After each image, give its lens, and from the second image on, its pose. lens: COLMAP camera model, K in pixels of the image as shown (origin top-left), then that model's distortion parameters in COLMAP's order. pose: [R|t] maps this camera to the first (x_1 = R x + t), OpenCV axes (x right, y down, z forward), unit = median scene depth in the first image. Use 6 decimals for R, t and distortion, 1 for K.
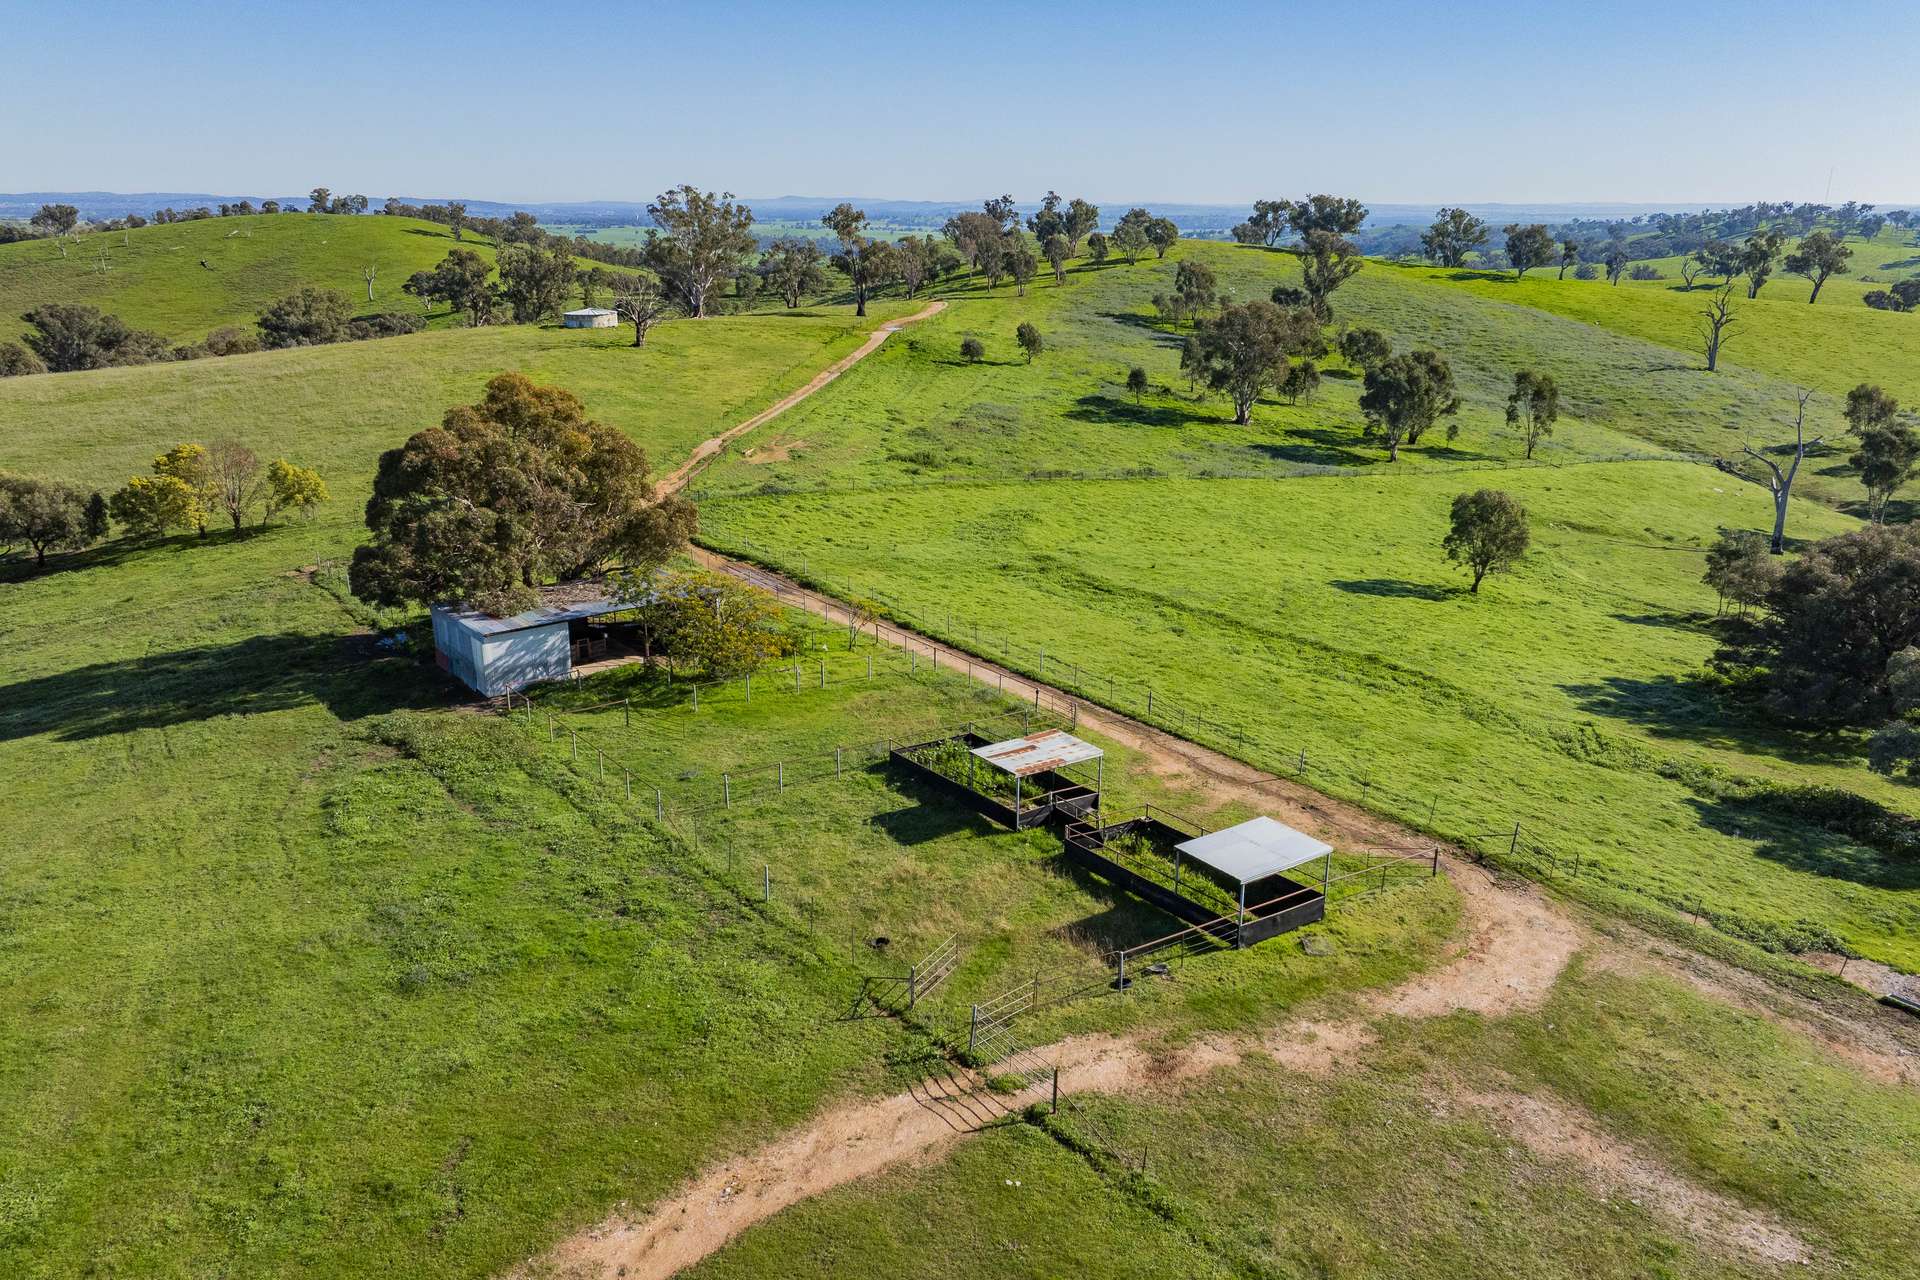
lens RADIAL K [[1345.1, 0, 960.0], [0, 1345.1, 640.0], [0, 0, 1]] dist [-0.026760, 0.036653]
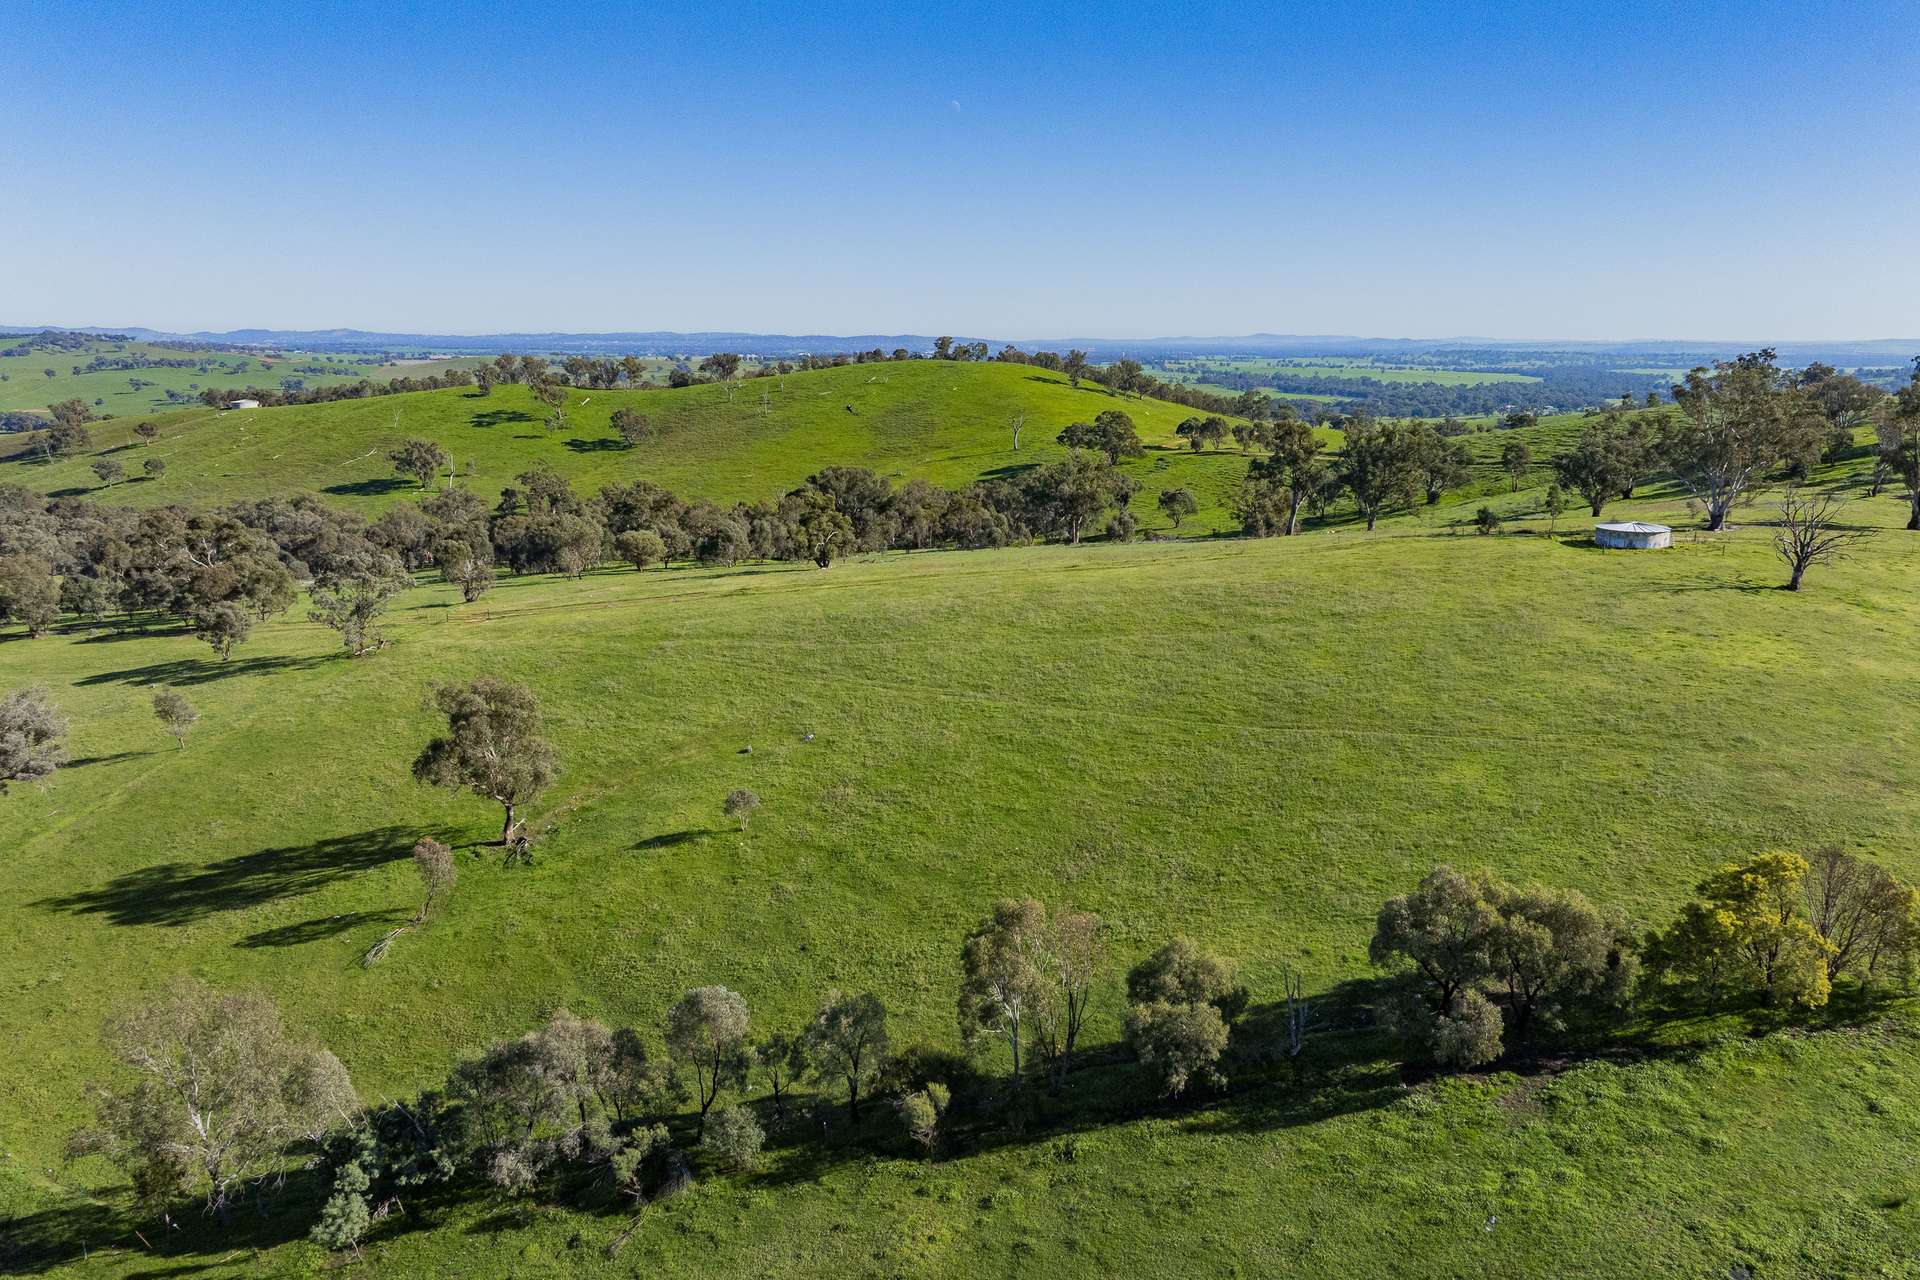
lens RADIAL K [[1345.1, 0, 960.0], [0, 1345.1, 640.0], [0, 0, 1]] dist [-0.026760, 0.036653]
pose [[0.944978, 0.069745, -0.319613, -0.347553], [-0.099762, 0.991909, -0.078509, -0.074182], [0.311551, 0.106074, 0.944290, 0.151104]]
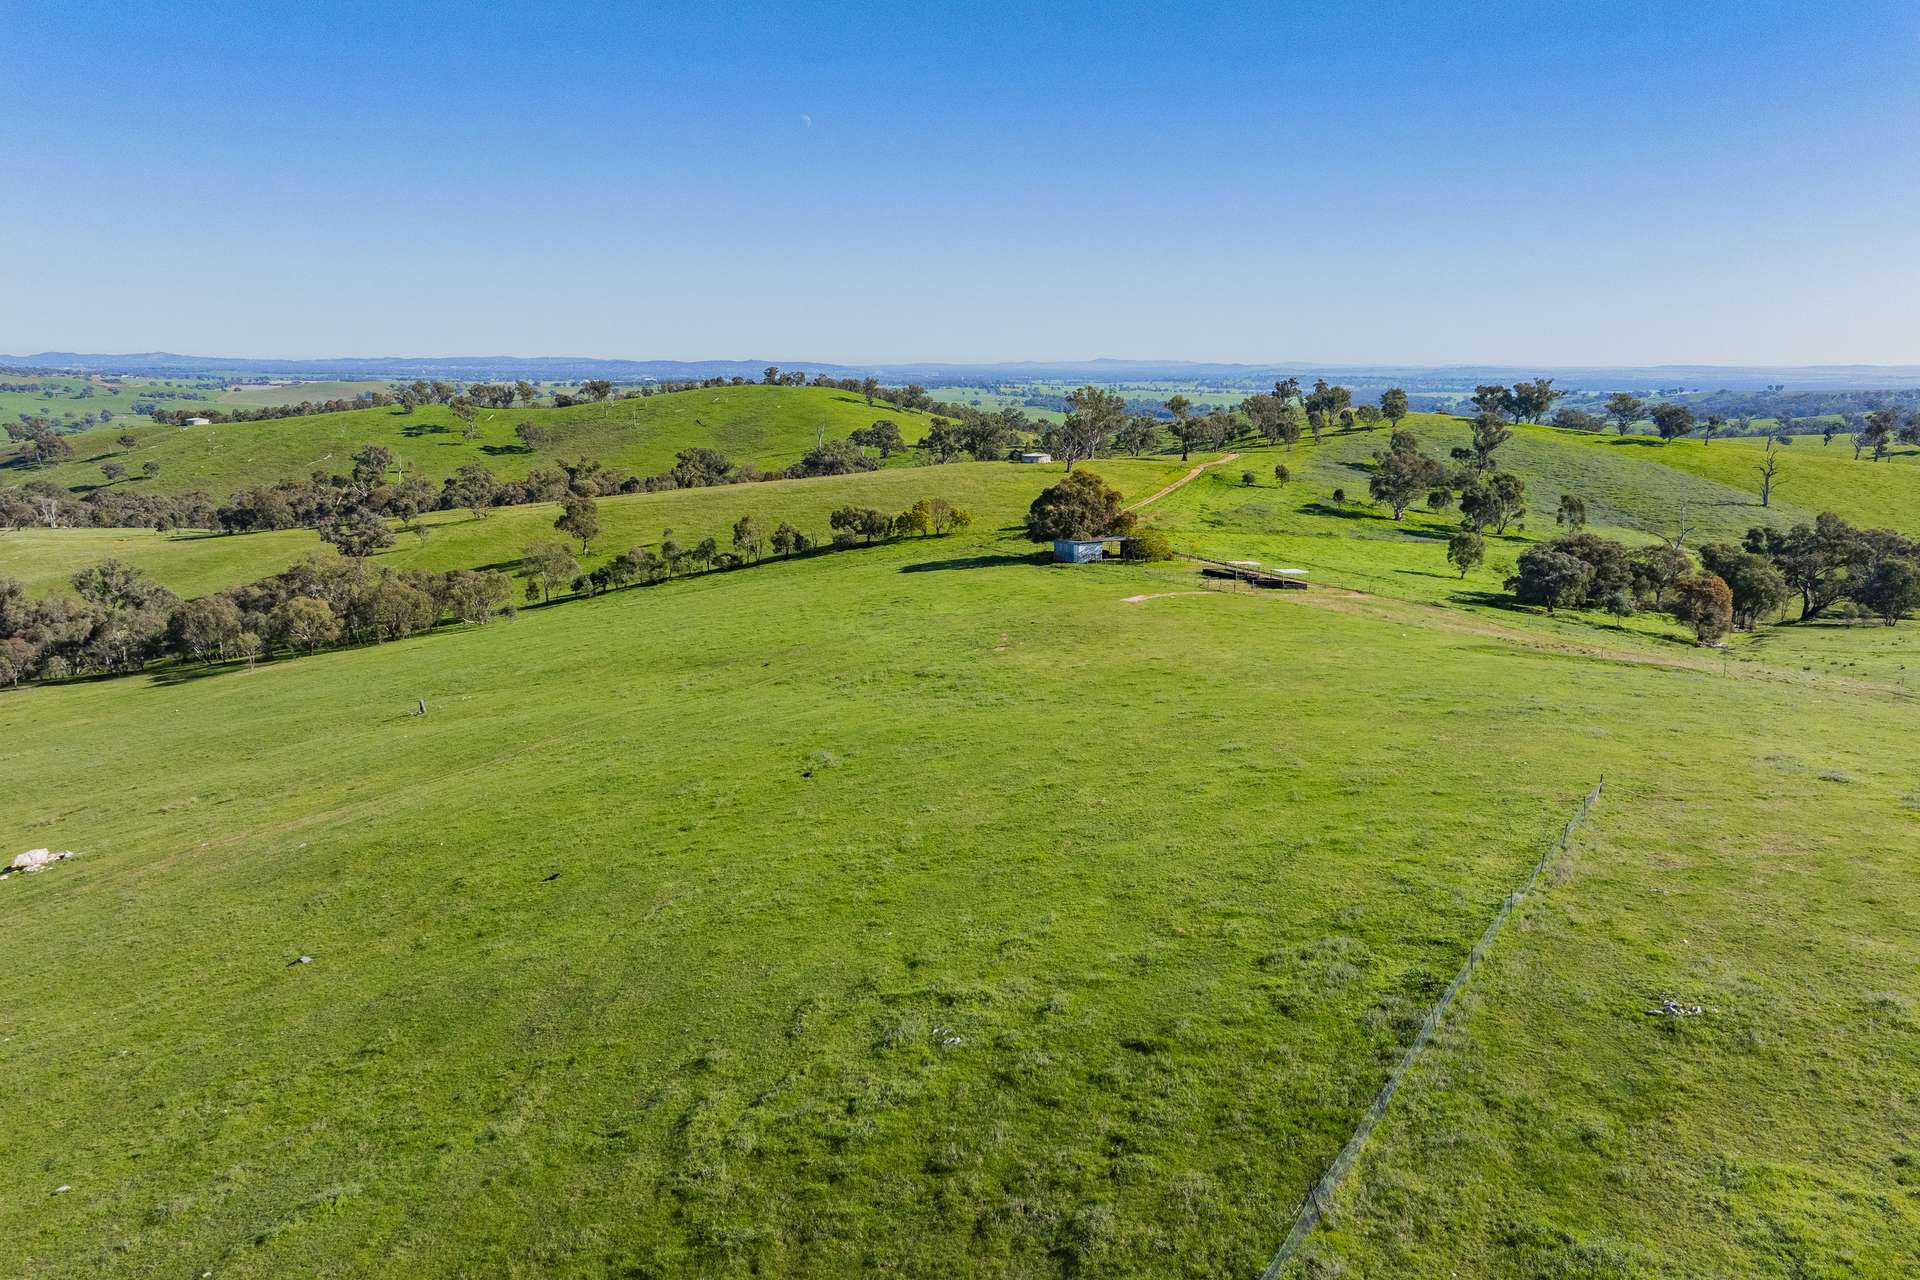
lens RADIAL K [[1345.1, 0, 960.0], [0, 1345.1, 640.0], [0, 0, 1]] dist [-0.026760, 0.036653]
pose [[0.975367, 0.043792, -0.216199, 0.025788], [-0.067814, 0.992160, -0.104973, 0.180830], [0.209907, 0.117049, 0.970690, -0.679159]]
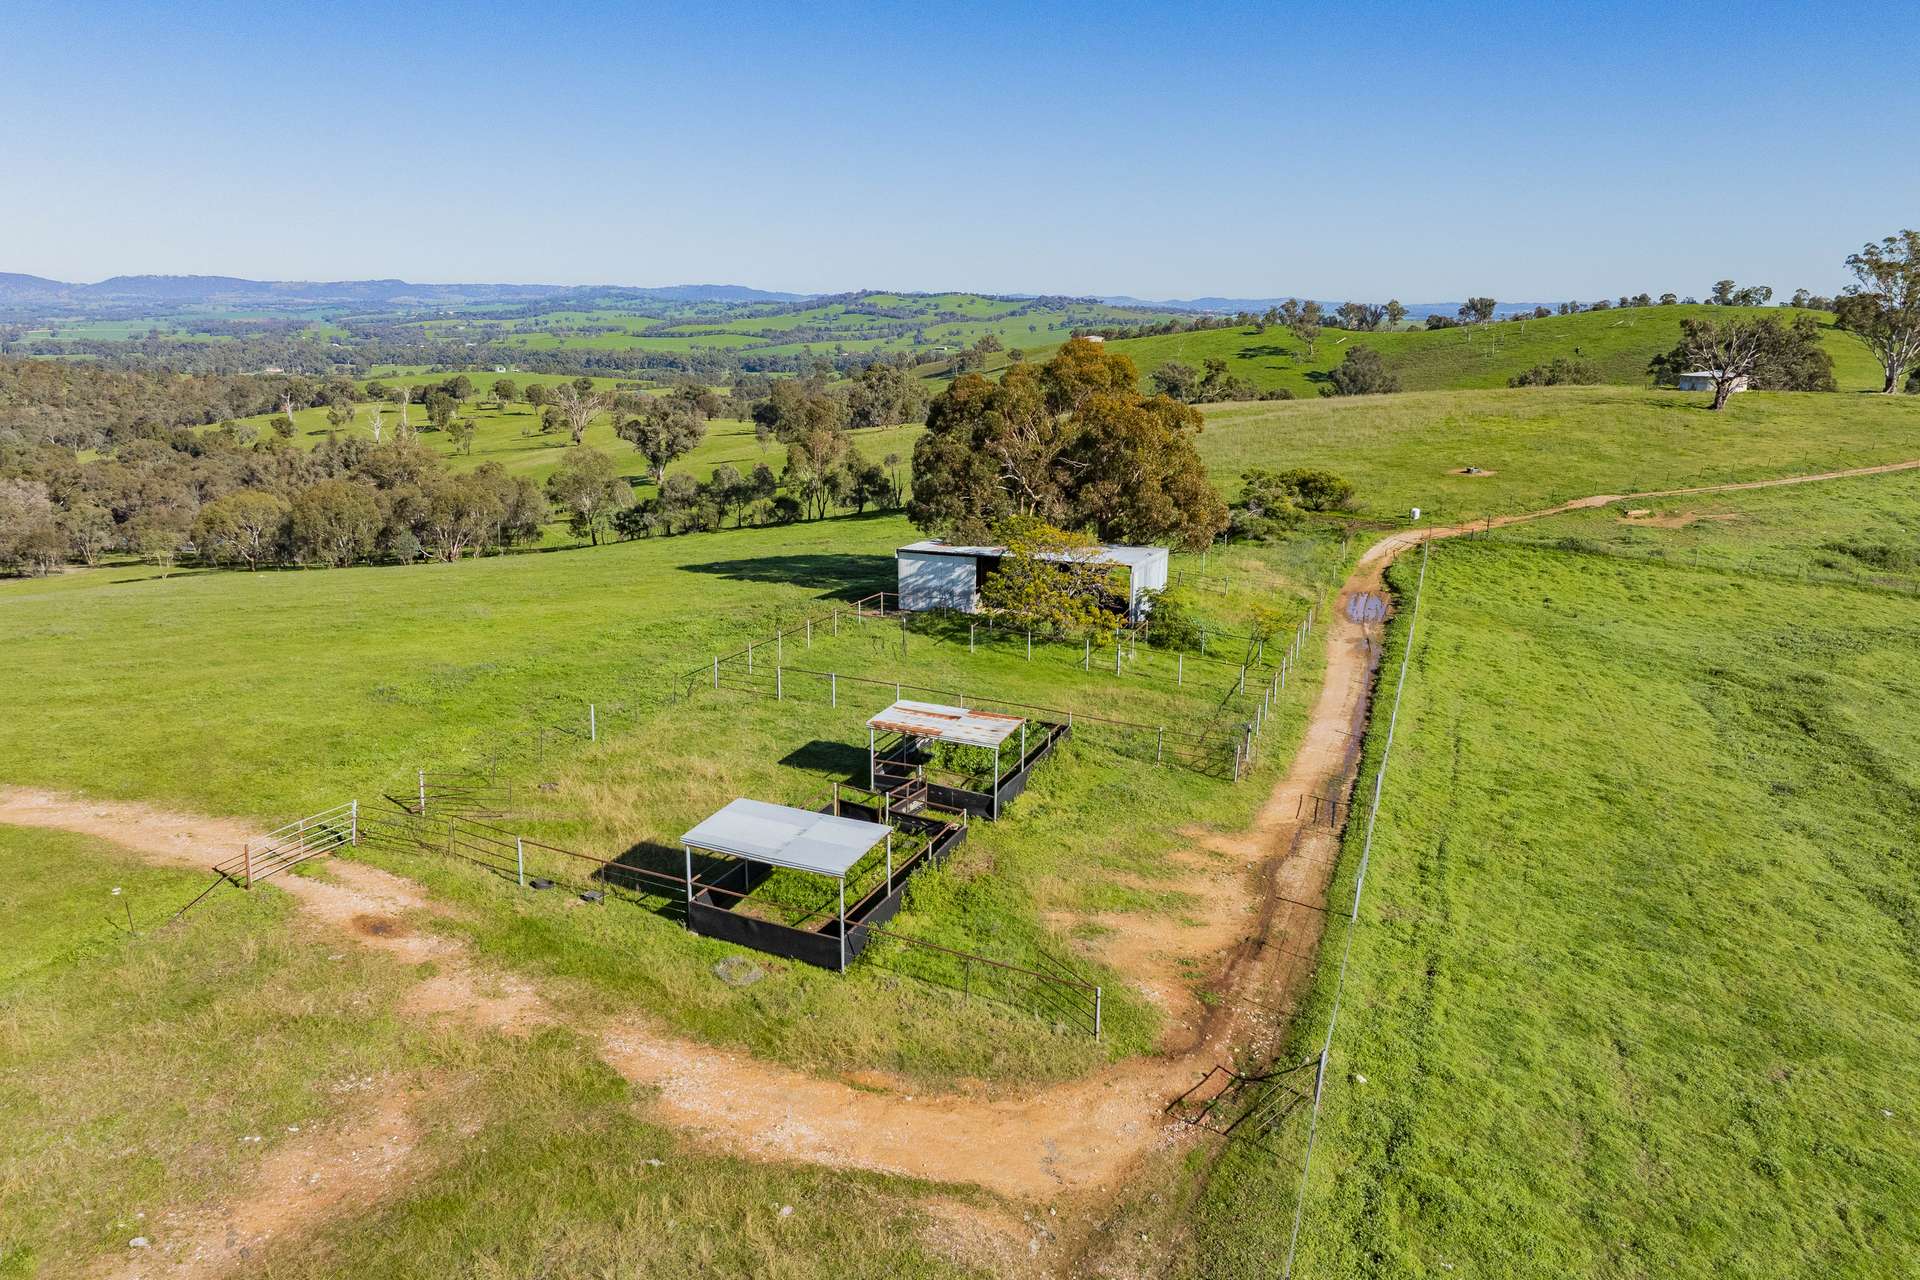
lens RADIAL K [[1345.1, 0, 960.0], [0, 1345.1, 640.0], [0, 0, 1]] dist [-0.026760, 0.036653]
pose [[0.545740, 0.202190, -0.813195, 0.175719], [-0.262791, 0.962792, 0.063024, -0.004620], [0.795681, 0.179306, 0.578568, 0.125856]]
